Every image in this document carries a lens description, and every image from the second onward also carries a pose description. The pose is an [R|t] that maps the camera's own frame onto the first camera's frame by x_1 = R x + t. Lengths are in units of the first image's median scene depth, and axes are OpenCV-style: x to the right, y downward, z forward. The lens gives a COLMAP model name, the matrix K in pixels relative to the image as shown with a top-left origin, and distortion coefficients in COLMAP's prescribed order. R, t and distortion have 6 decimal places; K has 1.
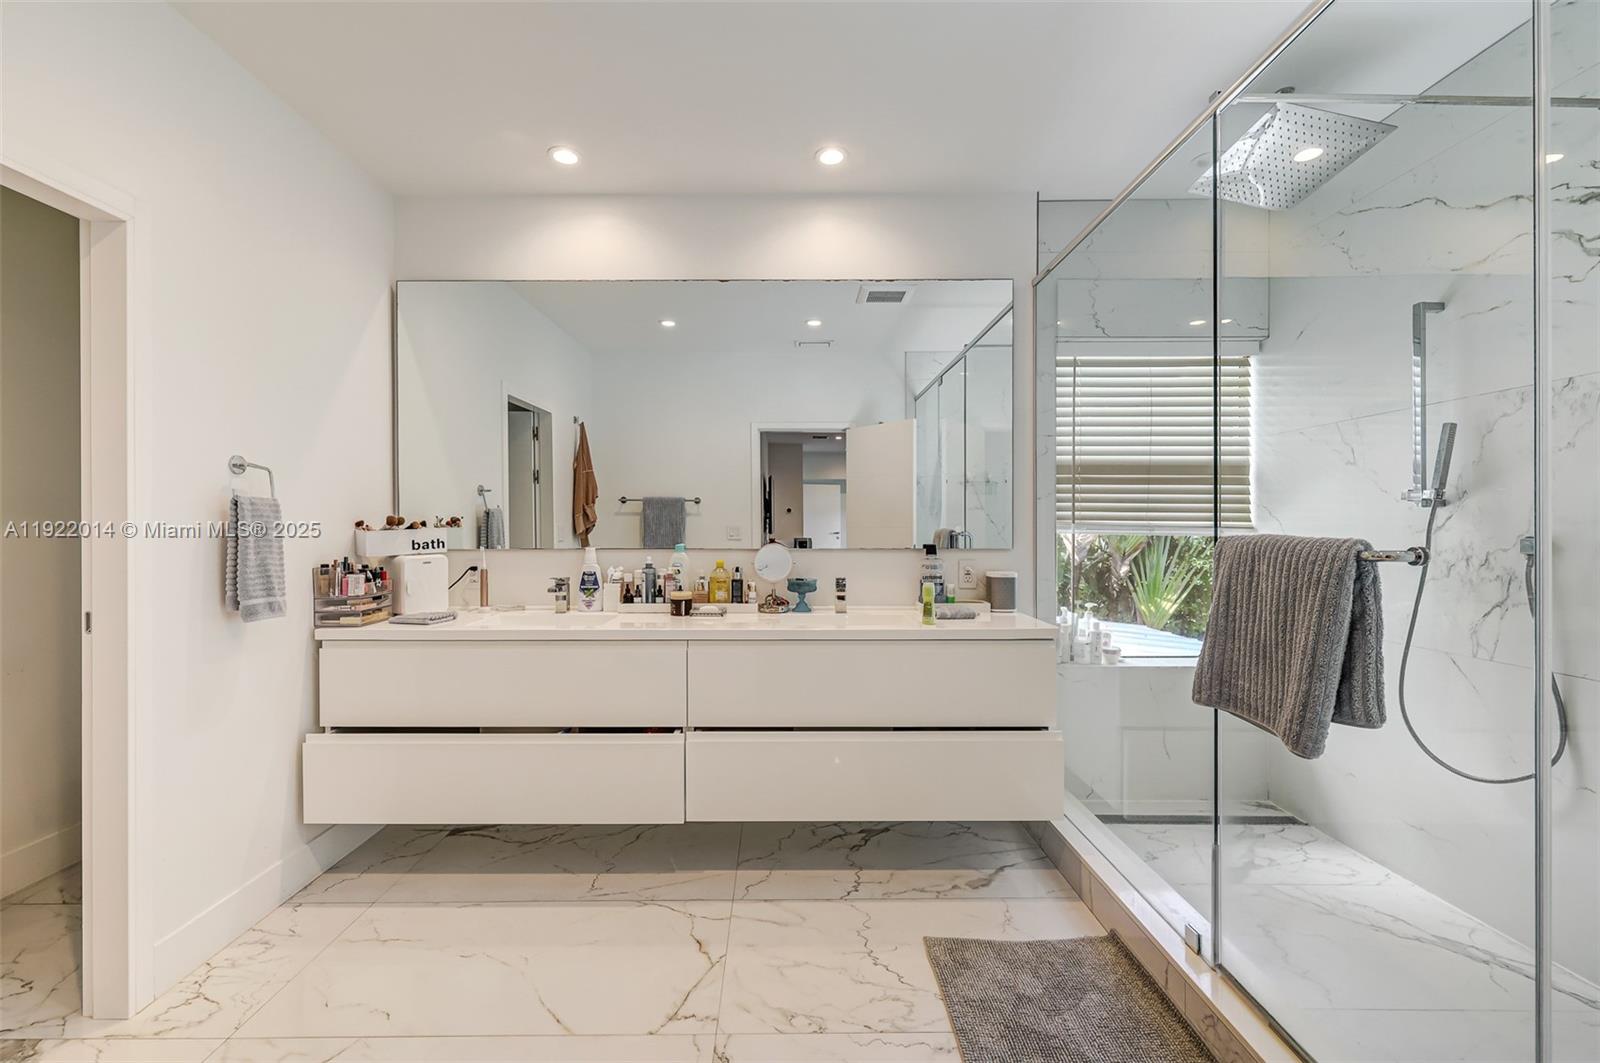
lens RADIAL K [[696.0, 0, 797.5], [0, 696.0, 527.9], [0, 0, 1]] dist [0.002592, 0.001786]
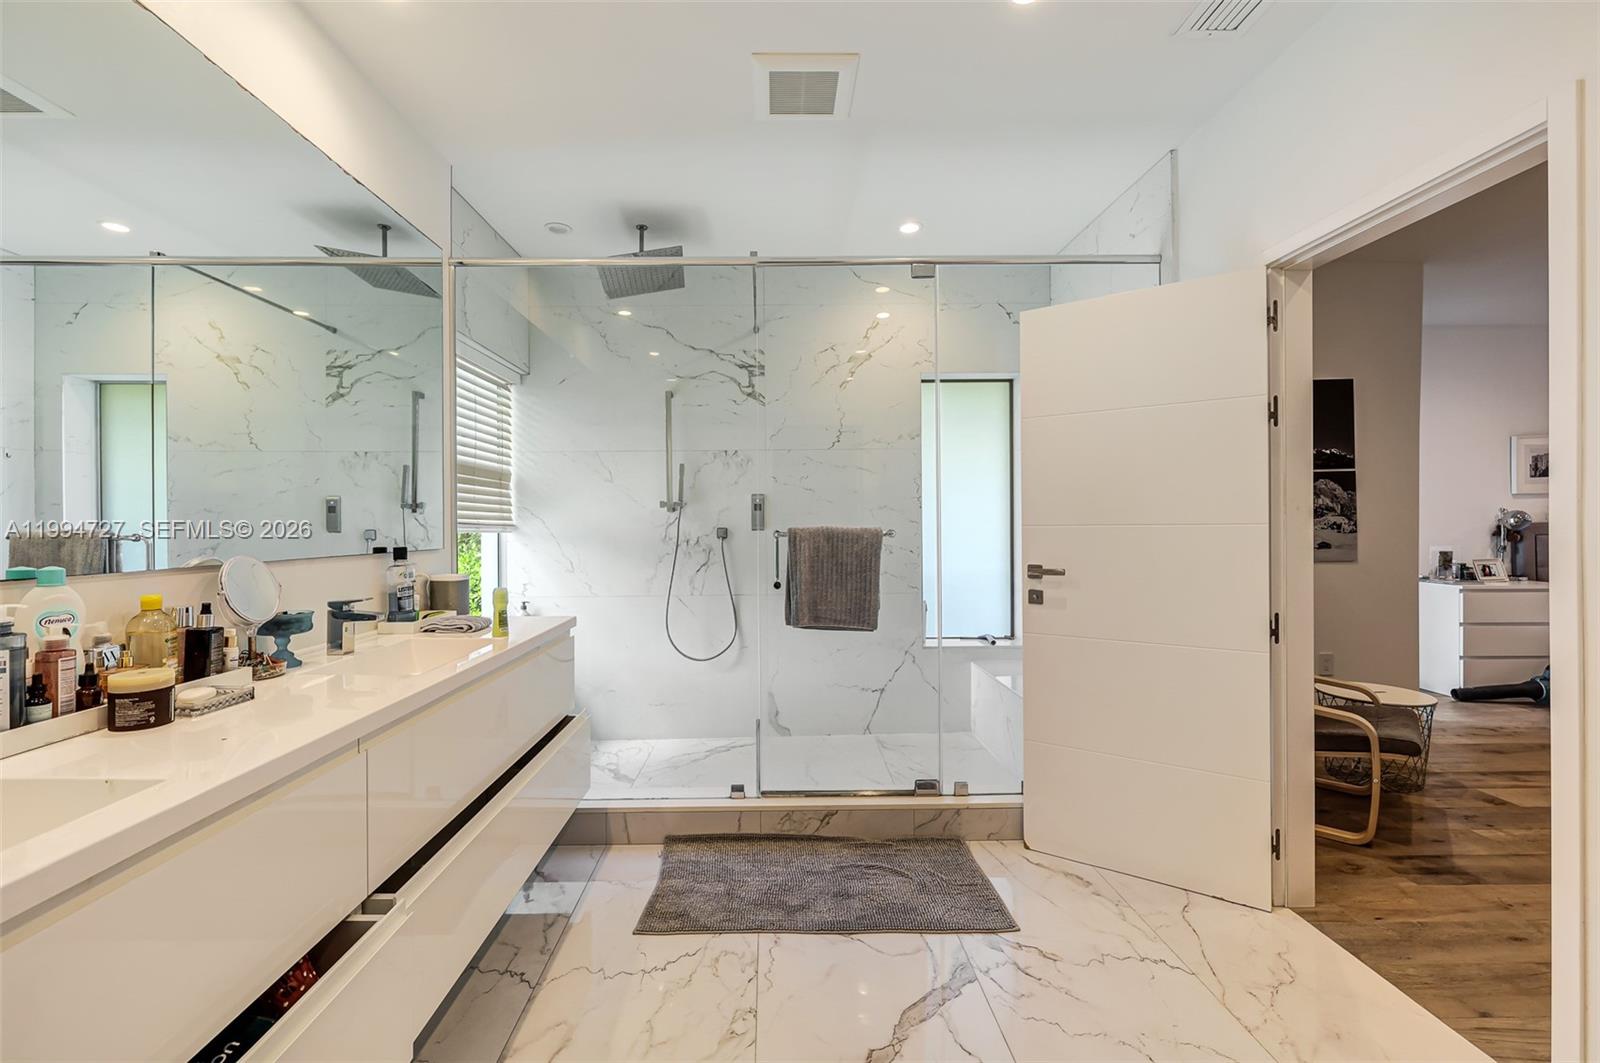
lens RADIAL K [[696.0, 0, 768.0], [0, 696.0, 521.1], [0, 0, 1]] dist [0.002592, 0.001786]
pose [[-0.011049, 0.002912, 0.999935, -0.741874], [0.011682, 0.999928, -0.002783, 0.001454], [-0.999871, 0.011650, -0.011082, 0.731544]]
